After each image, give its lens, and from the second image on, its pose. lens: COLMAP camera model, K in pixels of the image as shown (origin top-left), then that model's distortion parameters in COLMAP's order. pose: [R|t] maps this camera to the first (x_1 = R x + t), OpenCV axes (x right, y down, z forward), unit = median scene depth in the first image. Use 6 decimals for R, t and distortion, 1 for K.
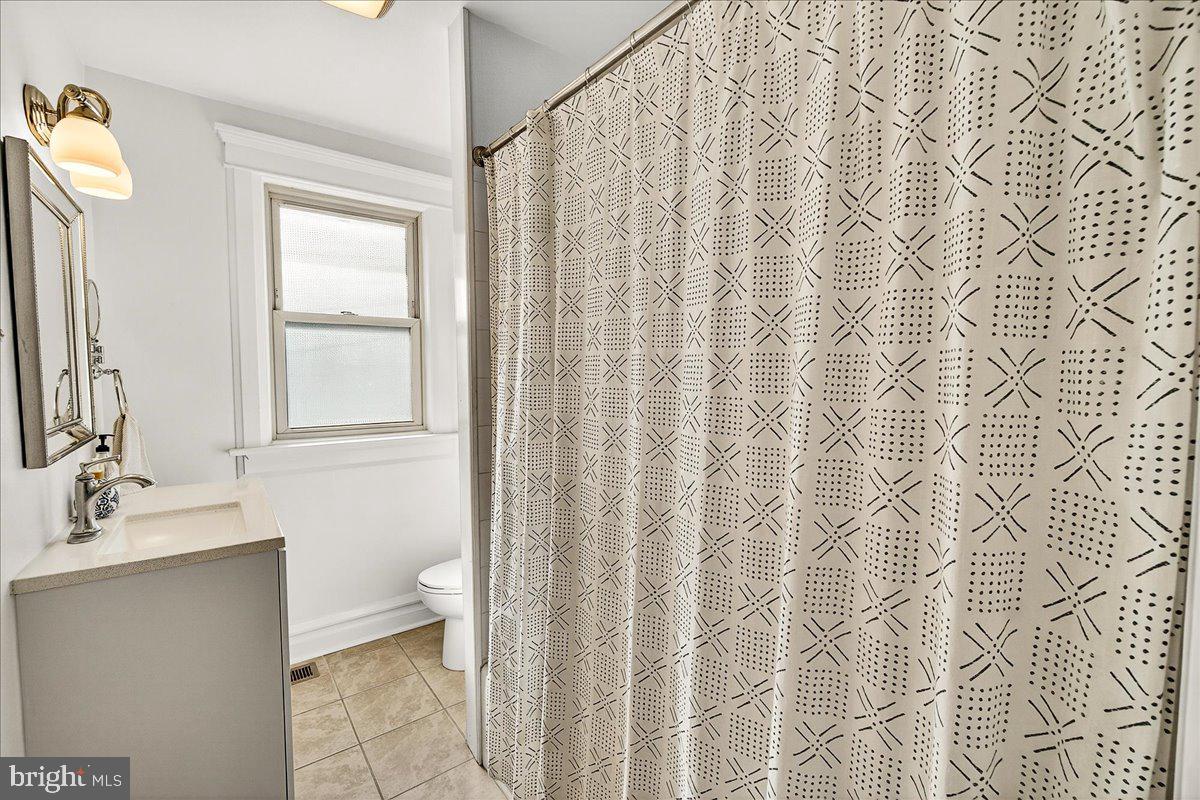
lens RADIAL K [[506.5, 0, 600.0], [0, 506.5, 400.0], [0, 0, 1]] dist [-0.002376, 0.000314]
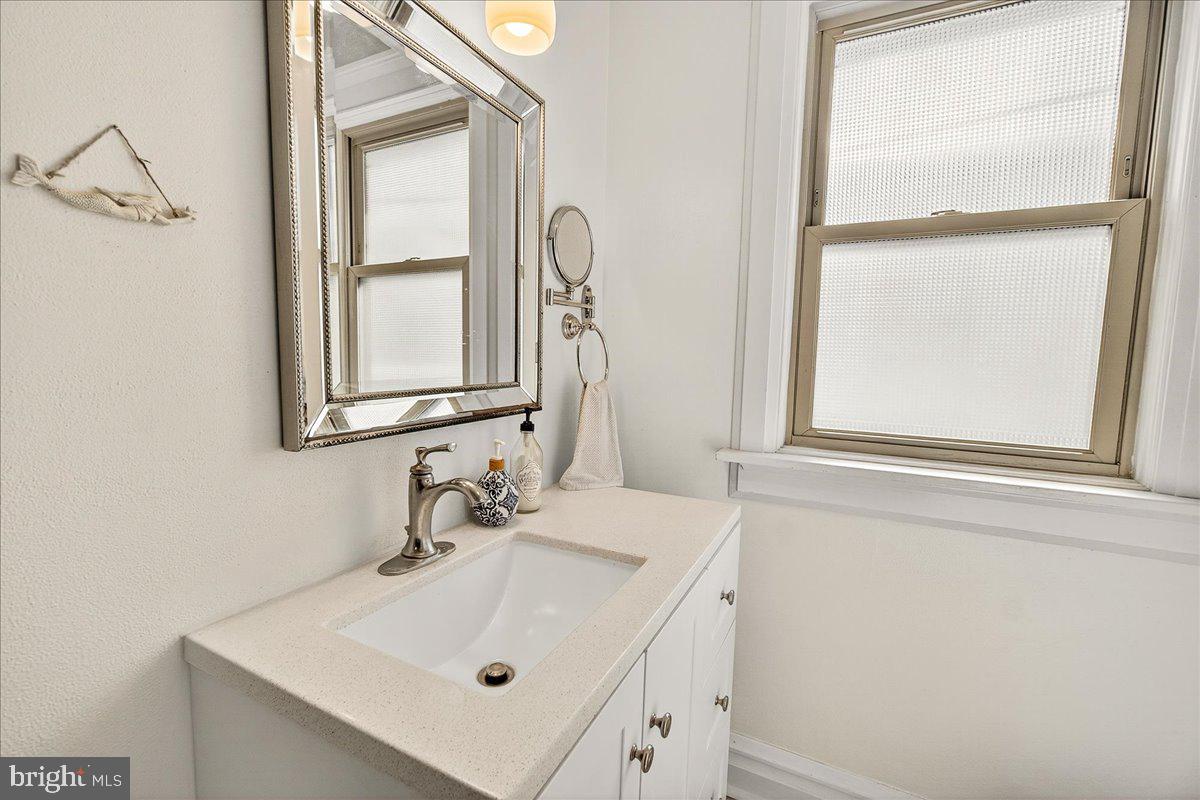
lens RADIAL K [[506.5, 0, 600.0], [0, 506.5, 400.0], [0, 0, 1]] dist [-0.002376, 0.000314]
pose [[0.427042, 0.093391, -0.899396, -0.200564], [-0.074090, 0.994922, 0.068131, 0.001365], [0.901191, 0.037541, 0.431792, 0.532867]]
